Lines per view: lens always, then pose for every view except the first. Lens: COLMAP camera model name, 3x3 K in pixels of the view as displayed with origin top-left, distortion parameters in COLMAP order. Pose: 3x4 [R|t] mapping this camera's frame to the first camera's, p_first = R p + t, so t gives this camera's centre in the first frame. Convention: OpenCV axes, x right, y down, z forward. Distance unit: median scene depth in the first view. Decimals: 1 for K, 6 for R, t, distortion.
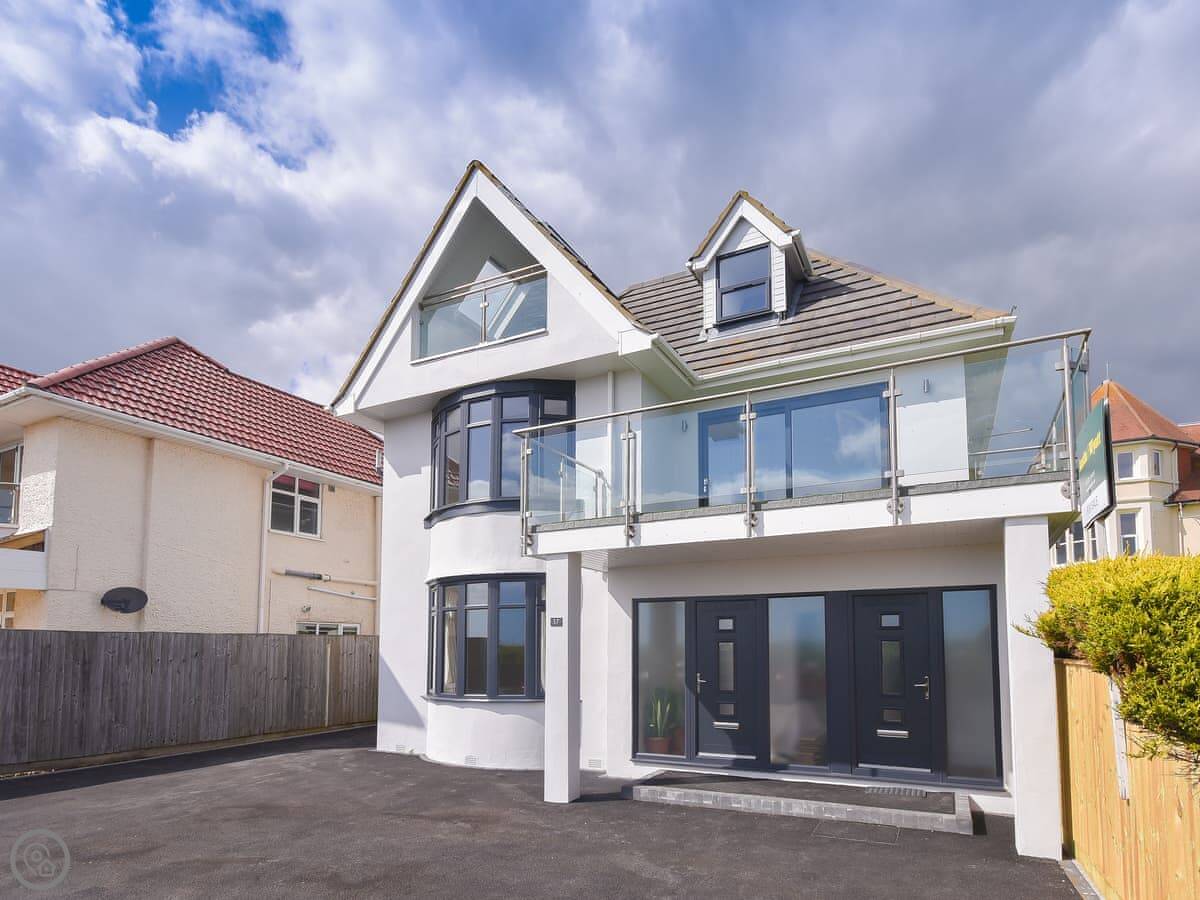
lens RADIAL K [[1419.7, 0, 598.7], [0, 1419.7, 449.9], [0, 0, 1]] dist [0.016693, 0.004602]
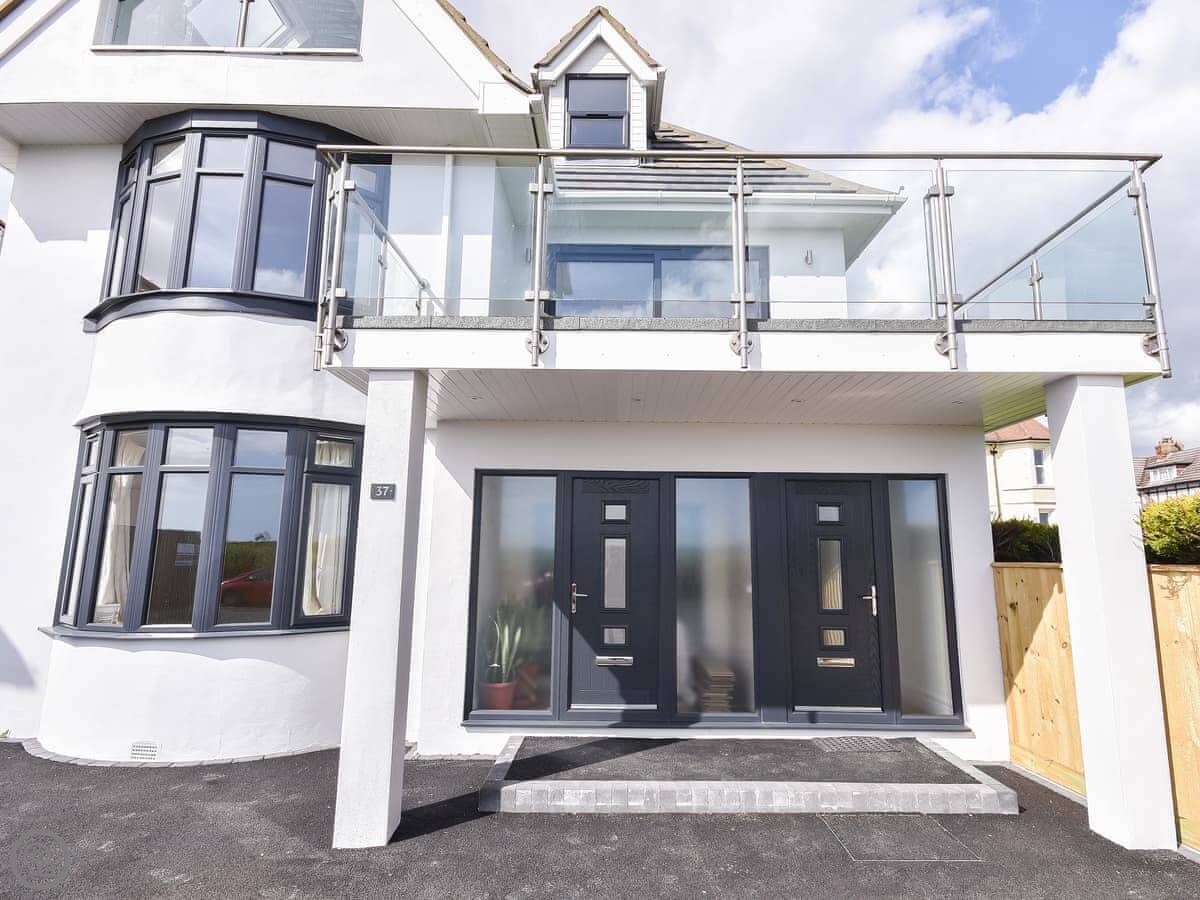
lens RADIAL K [[673.7, 0, 600.9], [0, 673.7, 442.6], [0, 0, 1]] dist [0.030337, -0.024038]
pose [[0.844514, 0.098691, 0.526361, -0.090186], [-0.080770, 0.995102, -0.056988, 0.102689], [-0.529407, 0.005613, 0.848349, 0.685307]]
